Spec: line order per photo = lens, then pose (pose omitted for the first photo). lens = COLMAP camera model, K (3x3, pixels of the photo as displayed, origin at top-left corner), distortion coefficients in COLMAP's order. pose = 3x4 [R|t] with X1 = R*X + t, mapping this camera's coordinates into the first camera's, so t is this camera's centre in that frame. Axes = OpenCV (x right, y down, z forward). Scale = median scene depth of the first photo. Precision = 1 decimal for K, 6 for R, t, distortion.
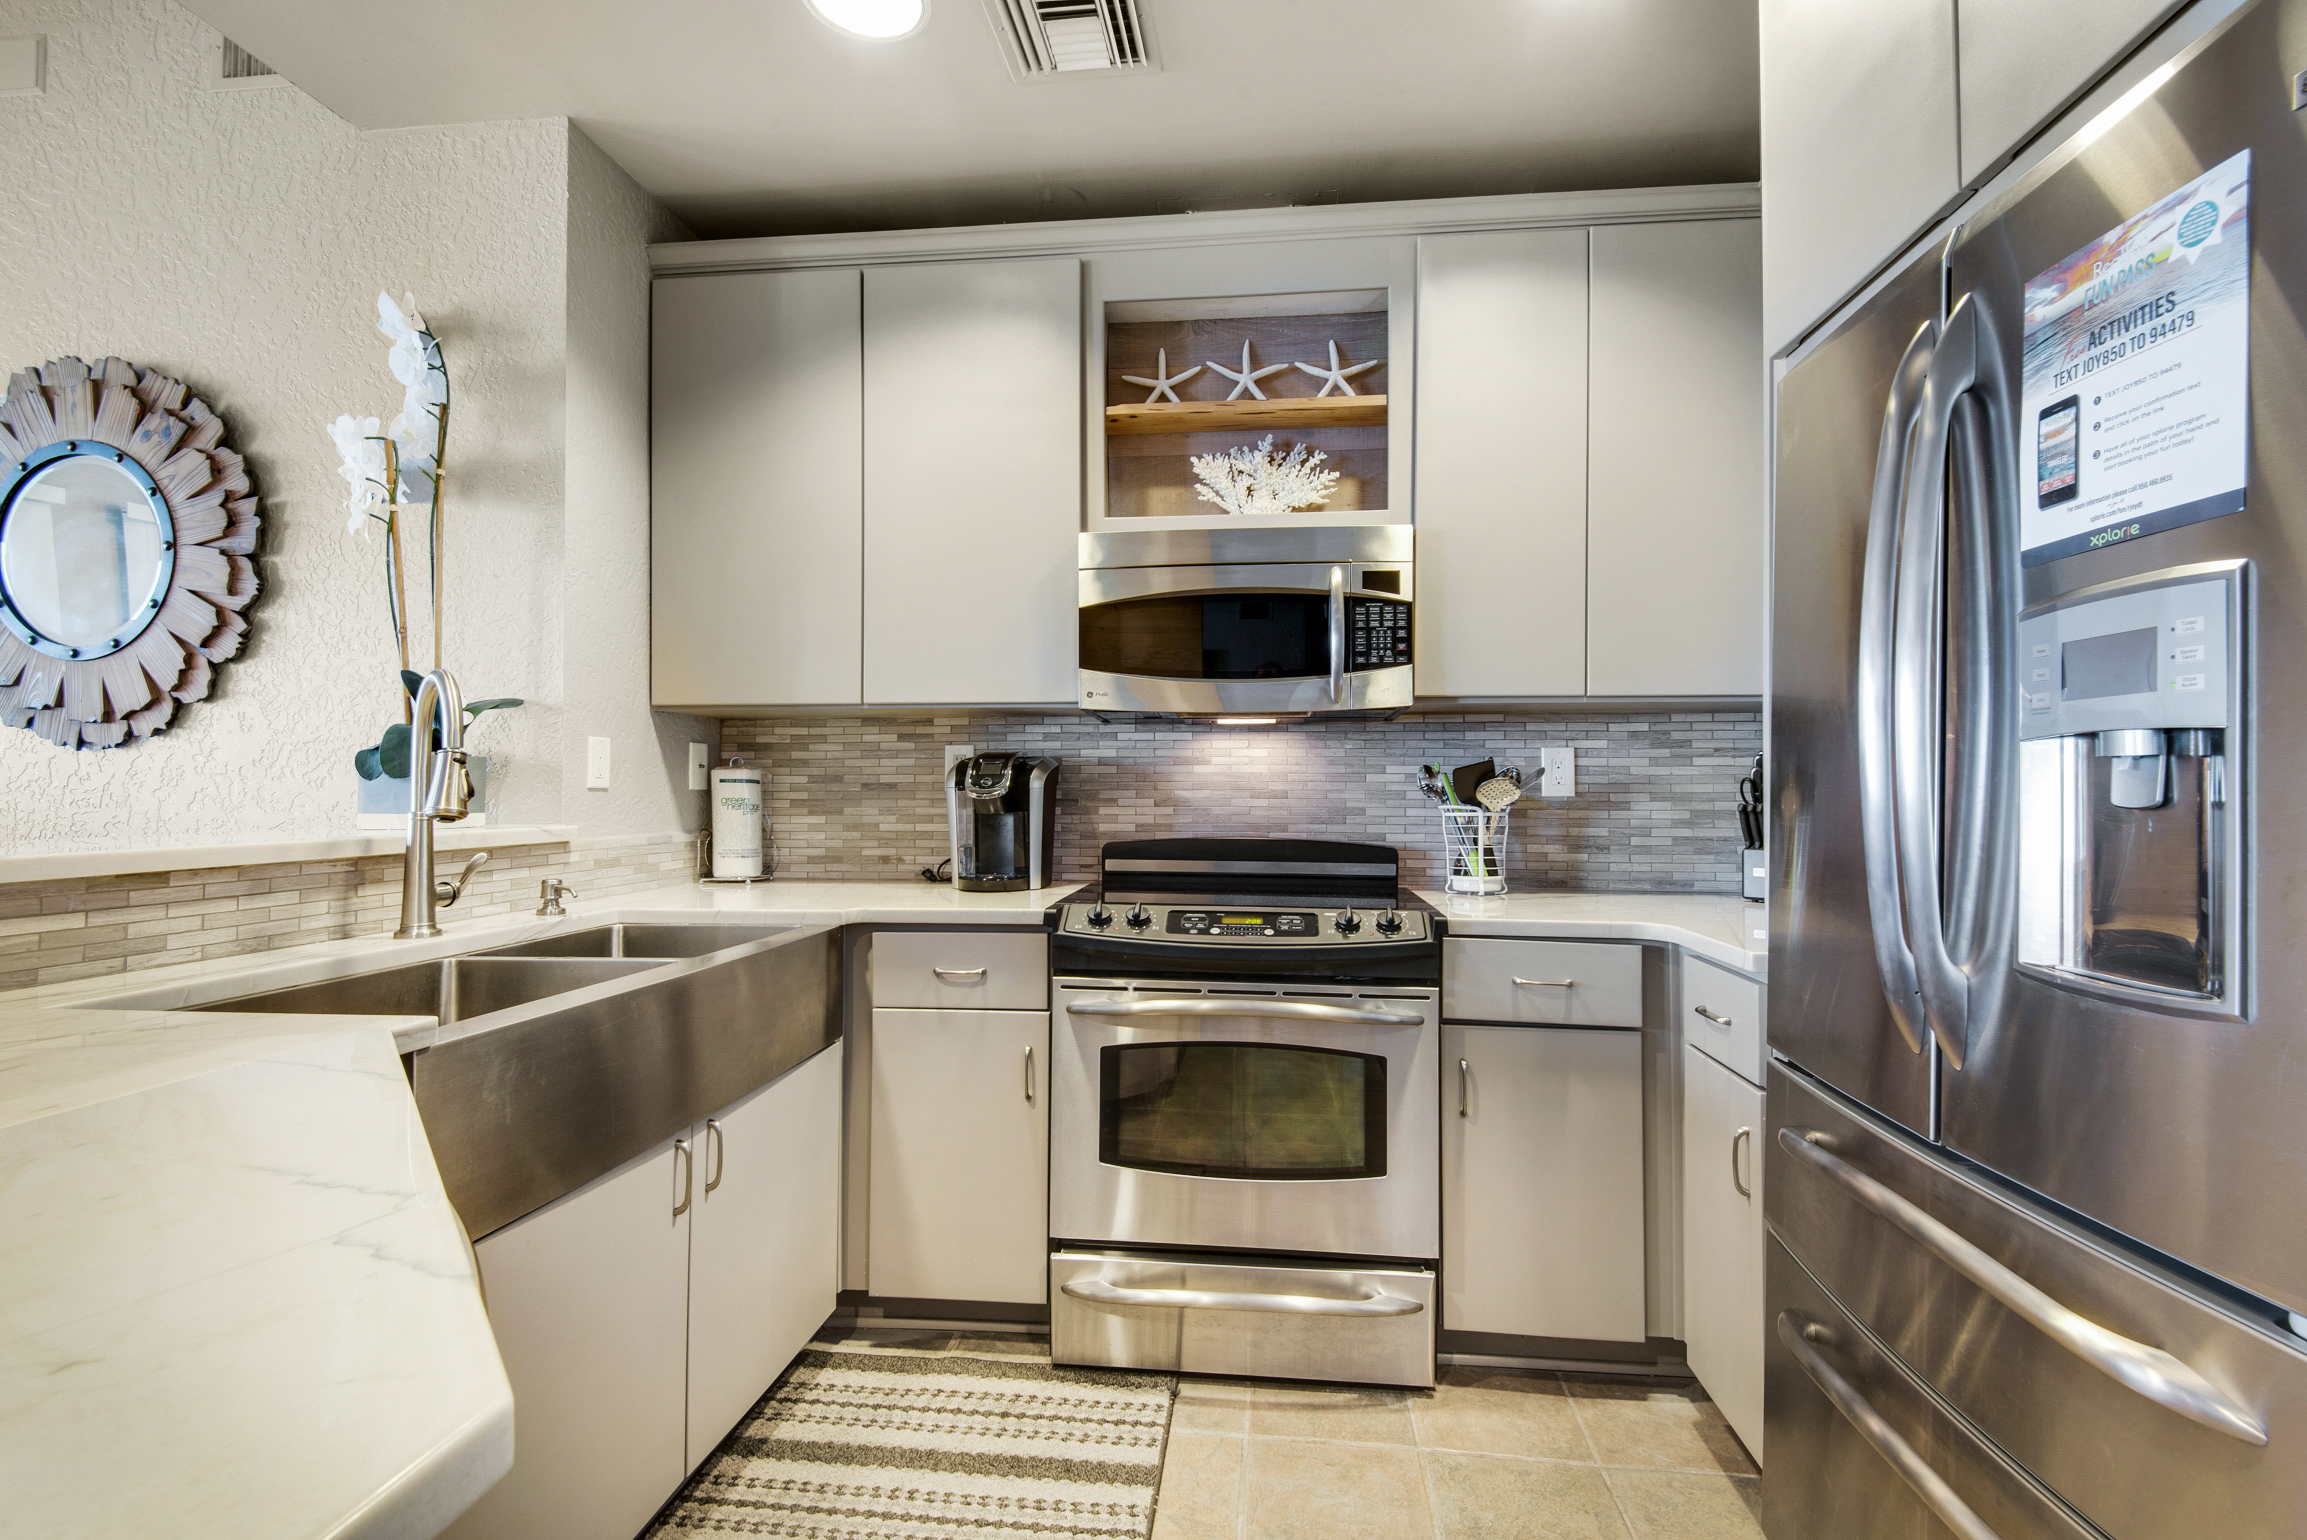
lens RADIAL K [[1053.0, 0, 1161.7], [0, 1053.0, 780.8], [0, 0, 1]] dist [-0.002187, -0.000457]
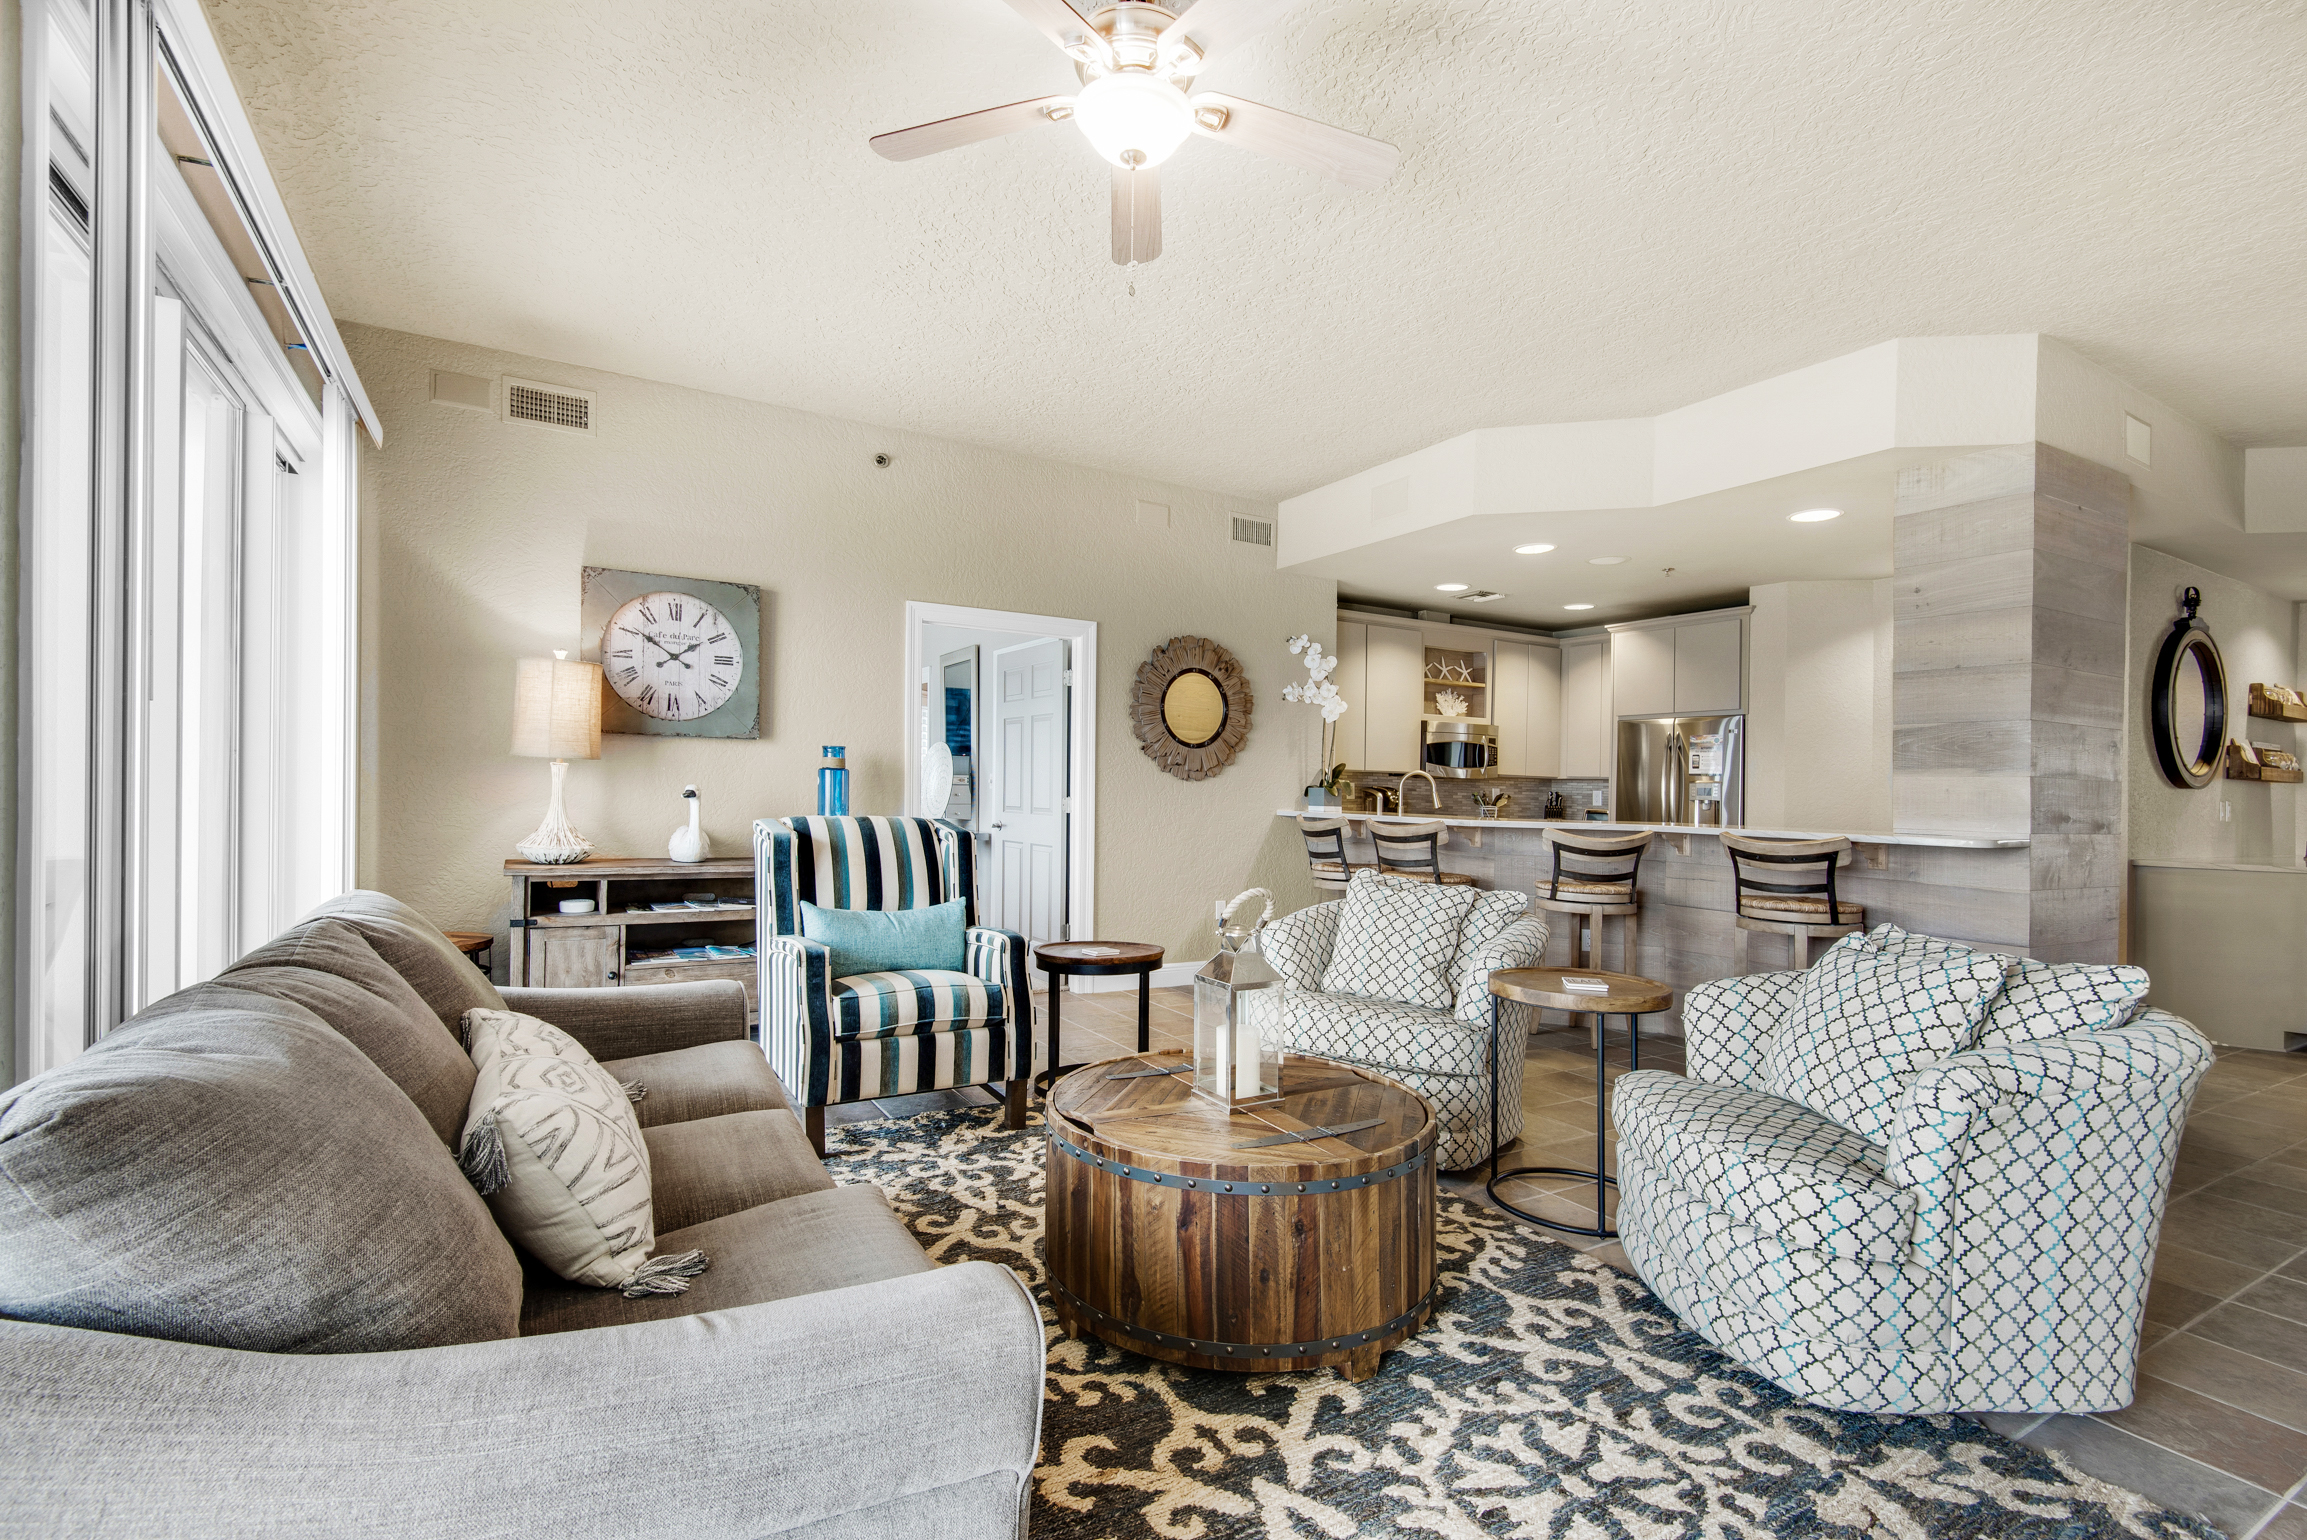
lens RADIAL K [[1053.0, 0, 1161.7], [0, 1053.0, 780.8], [0, 0, 1]] dist [-0.002187, -0.000457]
pose [[0.796936, 0.018437, 0.603782, -2.720742], [-0.021678, 0.999763, -0.001916, -0.029094], [-0.603674, -0.011562, 0.797147, -1.093300]]
